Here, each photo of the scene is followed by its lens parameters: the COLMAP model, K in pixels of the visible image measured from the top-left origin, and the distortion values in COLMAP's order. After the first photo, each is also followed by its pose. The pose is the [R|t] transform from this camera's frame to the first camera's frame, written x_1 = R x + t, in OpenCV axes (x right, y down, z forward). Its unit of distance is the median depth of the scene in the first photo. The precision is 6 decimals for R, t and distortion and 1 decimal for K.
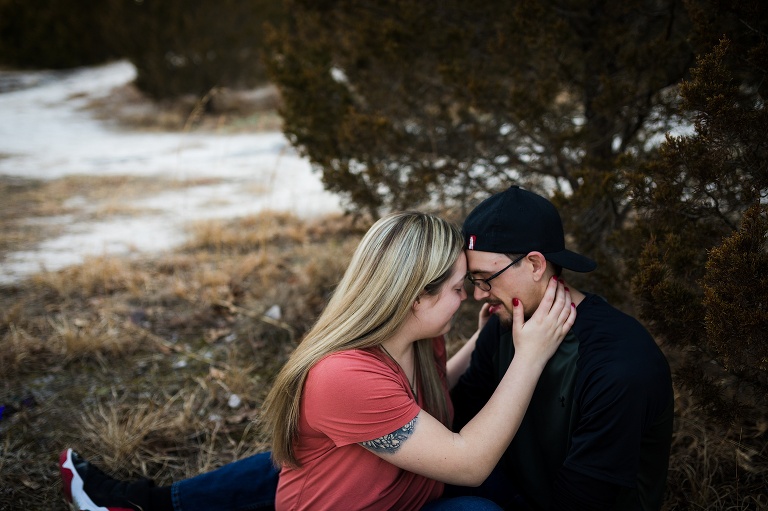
lens RADIAL K [[720.0, 0, 386.9], [0, 720.0, 255.0], [0, 0, 1]] dist [-0.041583, 0.000000]
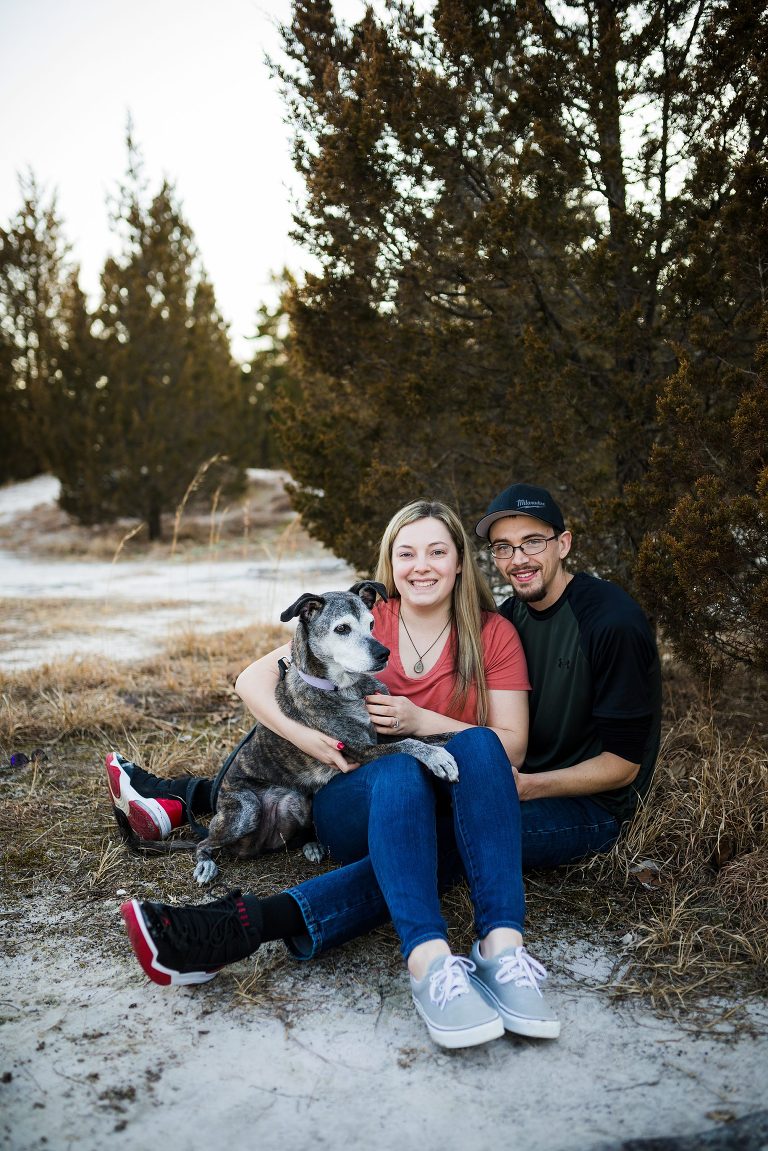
lens RADIAL K [[1079.1, 0, 378.1], [0, 1079.1, 578.5], [0, 0, 1]] dist [-0.041583, 0.000000]
pose [[0.999941, -0.006450, -0.008779, -0.024966], [0.004721, 0.982841, -0.184392, 0.189540], [0.009817, 0.184339, 0.982814, -0.363002]]
